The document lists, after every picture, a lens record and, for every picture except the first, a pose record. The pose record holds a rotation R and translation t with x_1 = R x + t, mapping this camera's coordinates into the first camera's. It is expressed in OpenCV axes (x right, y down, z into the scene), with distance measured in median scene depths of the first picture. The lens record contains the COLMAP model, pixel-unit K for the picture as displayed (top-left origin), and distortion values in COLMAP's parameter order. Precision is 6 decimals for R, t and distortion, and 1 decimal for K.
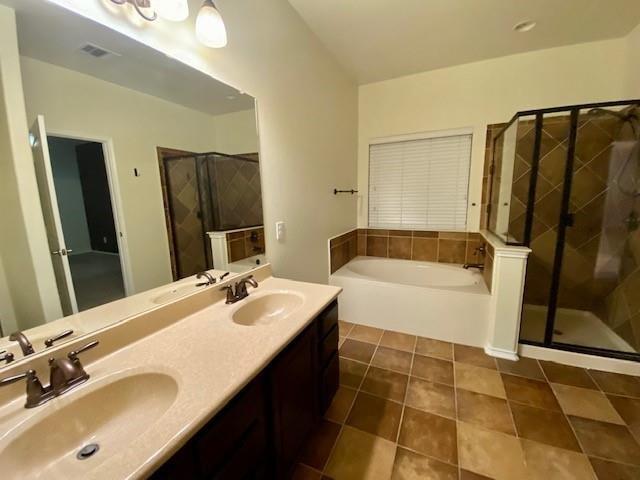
lens RADIAL K [[259.2, 0, 314.6], [0, 259.2, 239.5], [0, 0, 1]] dist [0.024796, -0.019576]
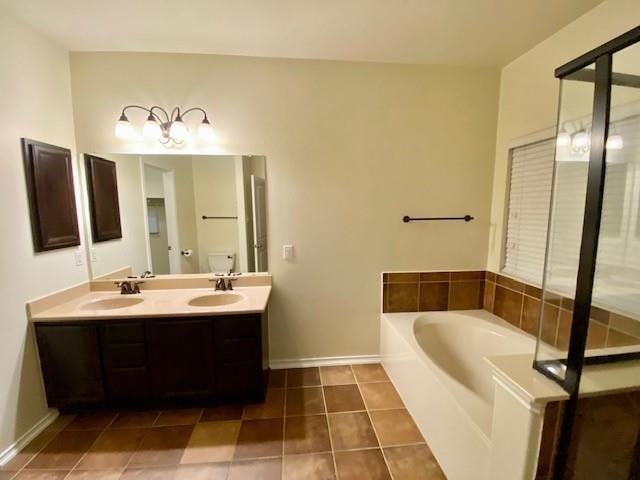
lens RADIAL K [[259.2, 0, 314.6], [0, 259.2, 239.5], [0, 0, 1]] dist [0.024796, -0.019576]
pose [[0.526063, 0.119933, -0.841947, 0.672688], [-0.148498, 0.987751, 0.047919, -0.120489], [0.837381, 0.099819, 0.537429, 0.312602]]
